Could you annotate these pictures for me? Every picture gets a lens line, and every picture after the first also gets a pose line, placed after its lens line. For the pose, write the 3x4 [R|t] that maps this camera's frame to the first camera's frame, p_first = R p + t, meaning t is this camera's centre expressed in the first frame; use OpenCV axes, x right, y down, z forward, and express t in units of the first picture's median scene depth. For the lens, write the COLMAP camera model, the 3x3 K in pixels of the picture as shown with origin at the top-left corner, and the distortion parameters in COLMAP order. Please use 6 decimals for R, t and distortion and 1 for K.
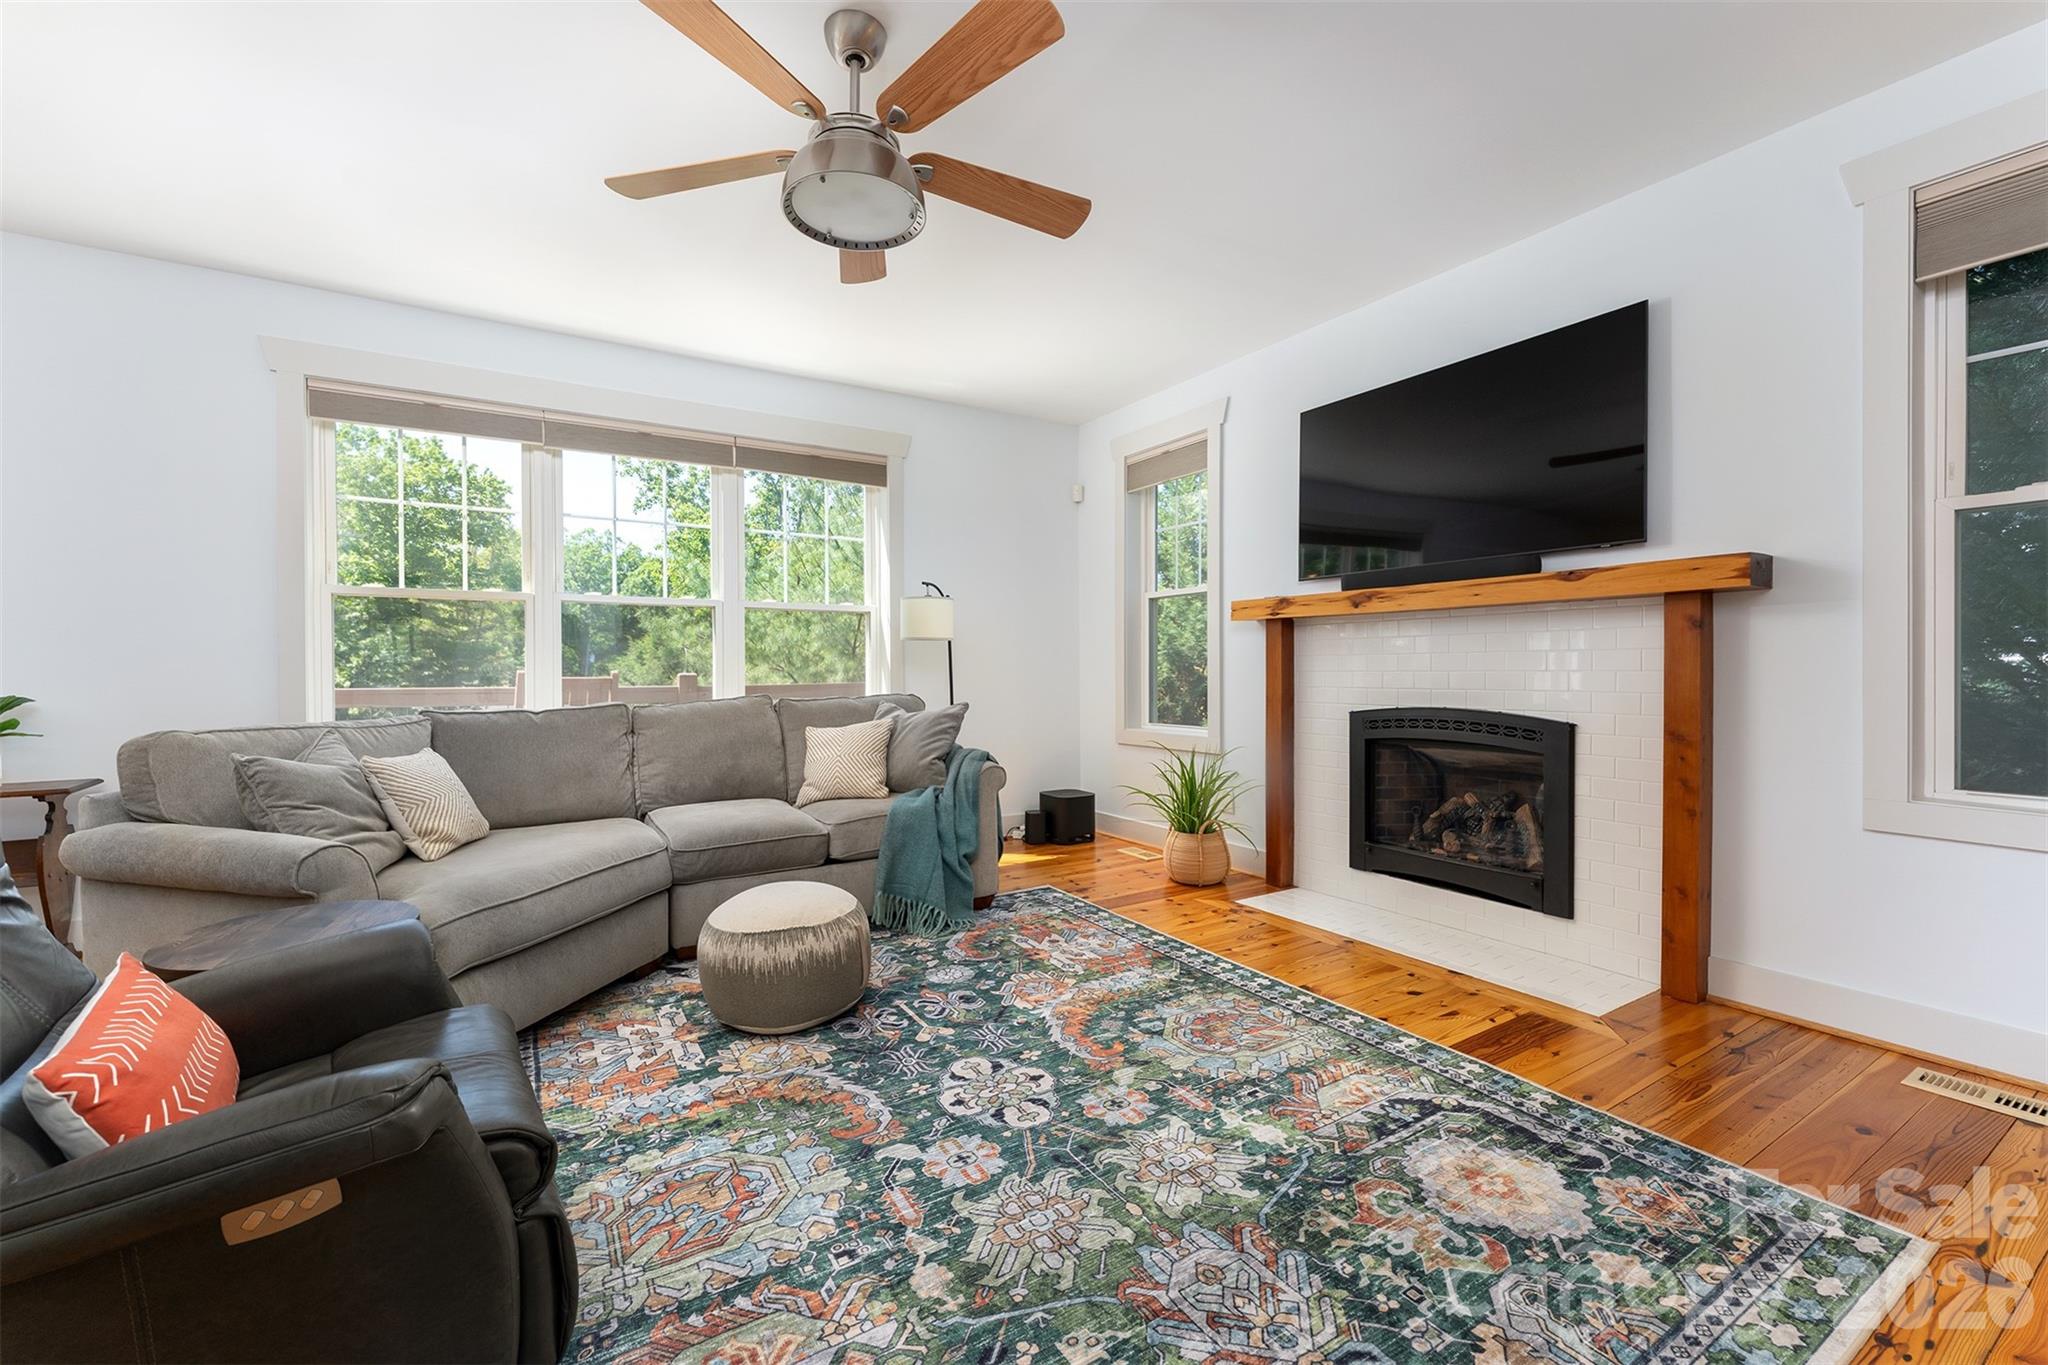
lens RADIAL K [[831.2, 0, 1012.8], [0, 831.2, 672.6], [0, 0, 1]] dist [-0.001273, 0.000110]
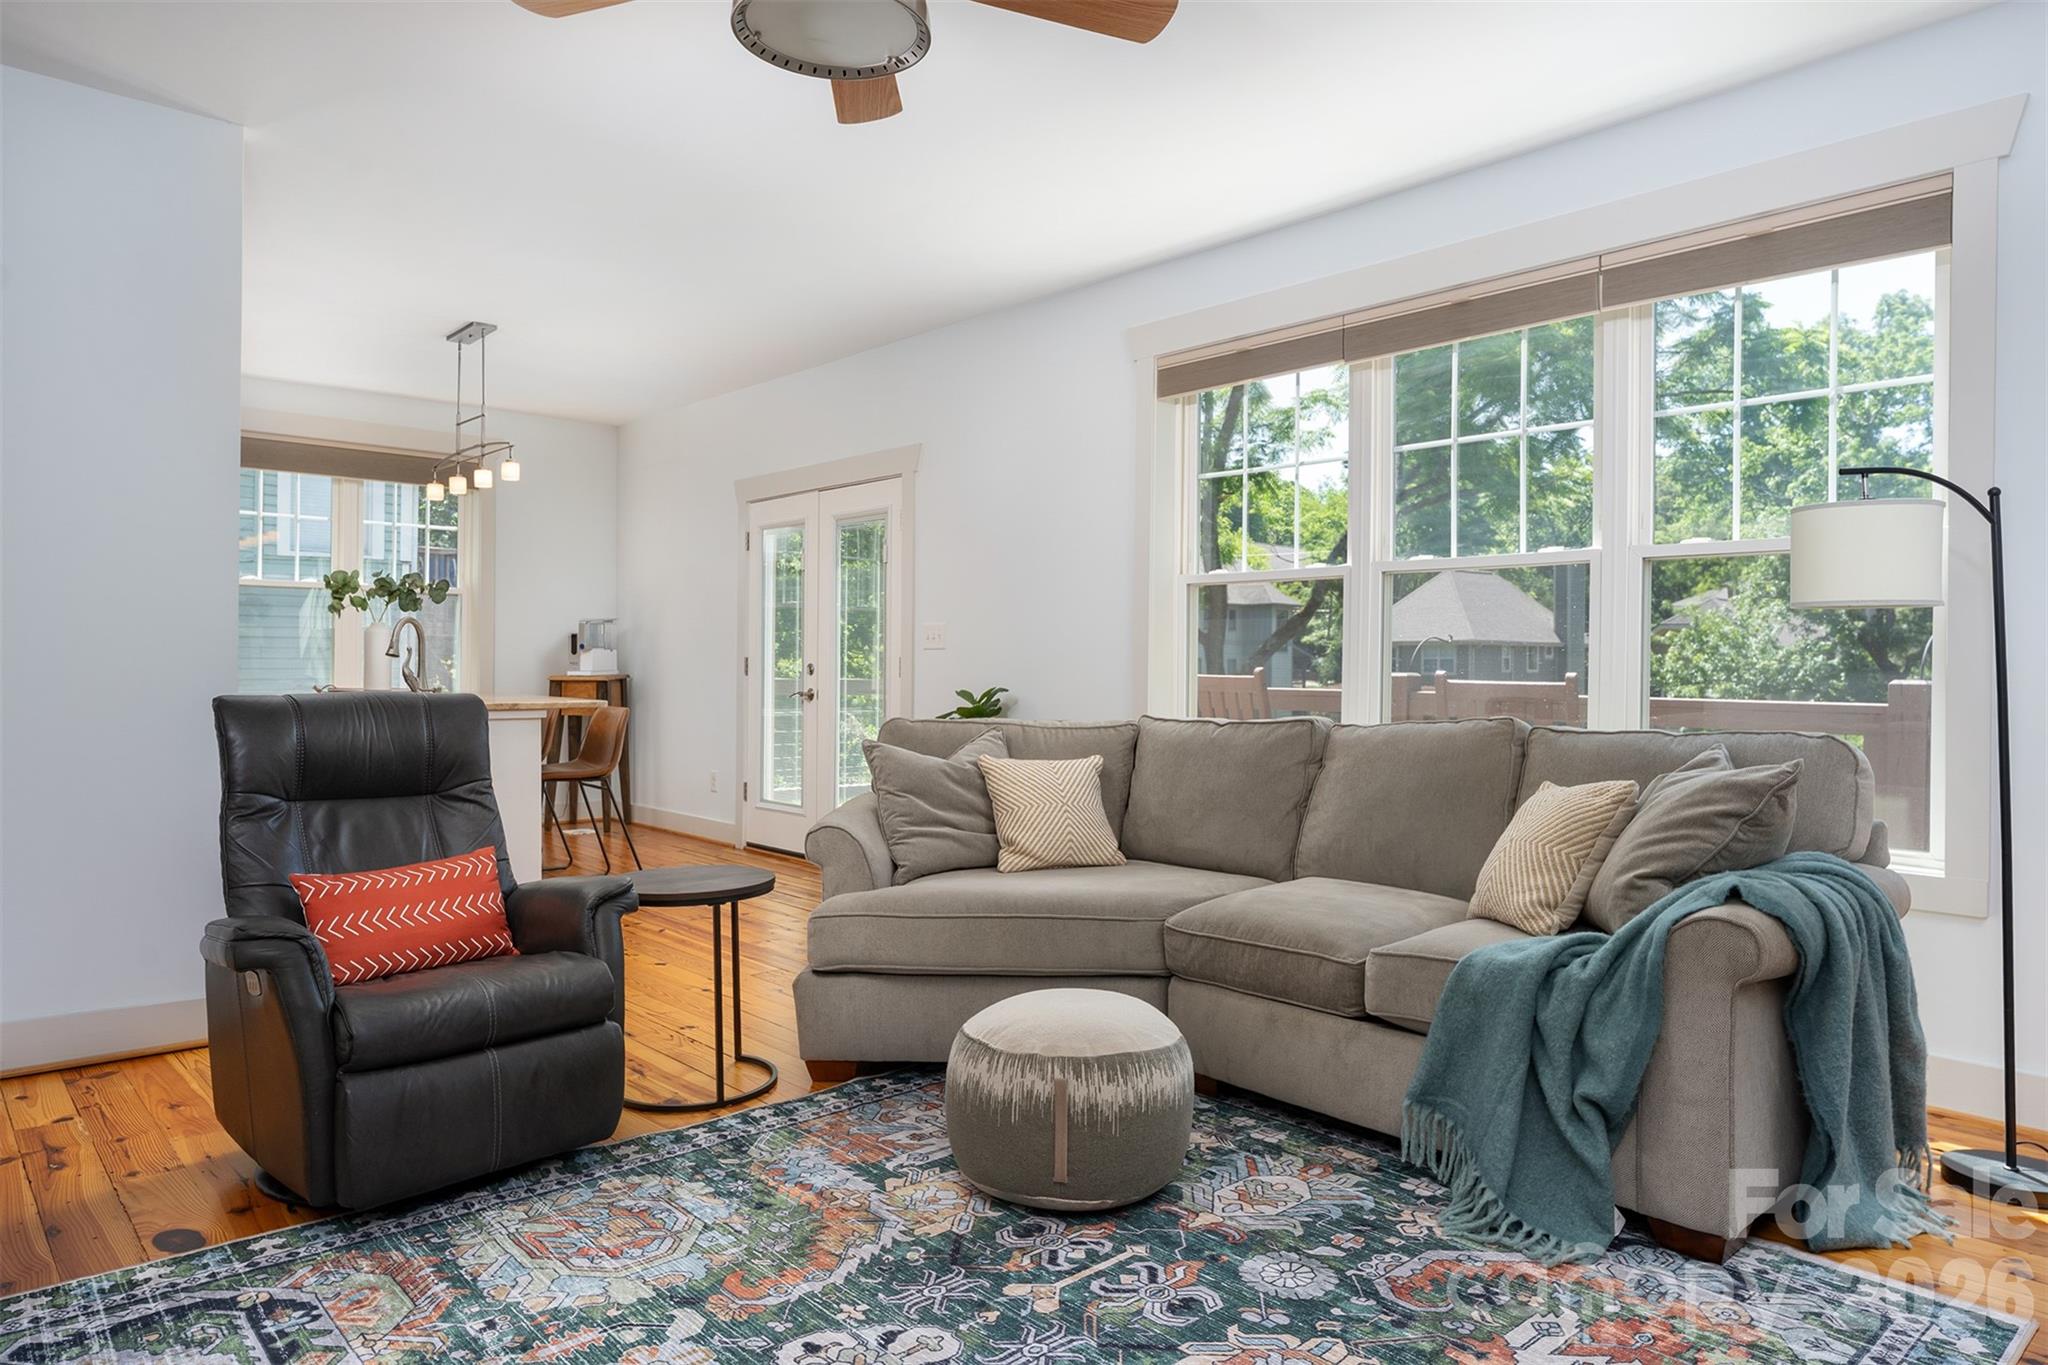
lens RADIAL K [[1295.6, 0, 1020.6], [0, 1295.6, 670.8], [0, 0, 1]] dist [-0.000829, 0.000419]
pose [[0.173565, 0.005402, -0.984808, 0.802324], [-0.012502, 0.999916, 0.003281, -0.004859], [0.984743, 0.011742, 0.173618, 0.840388]]
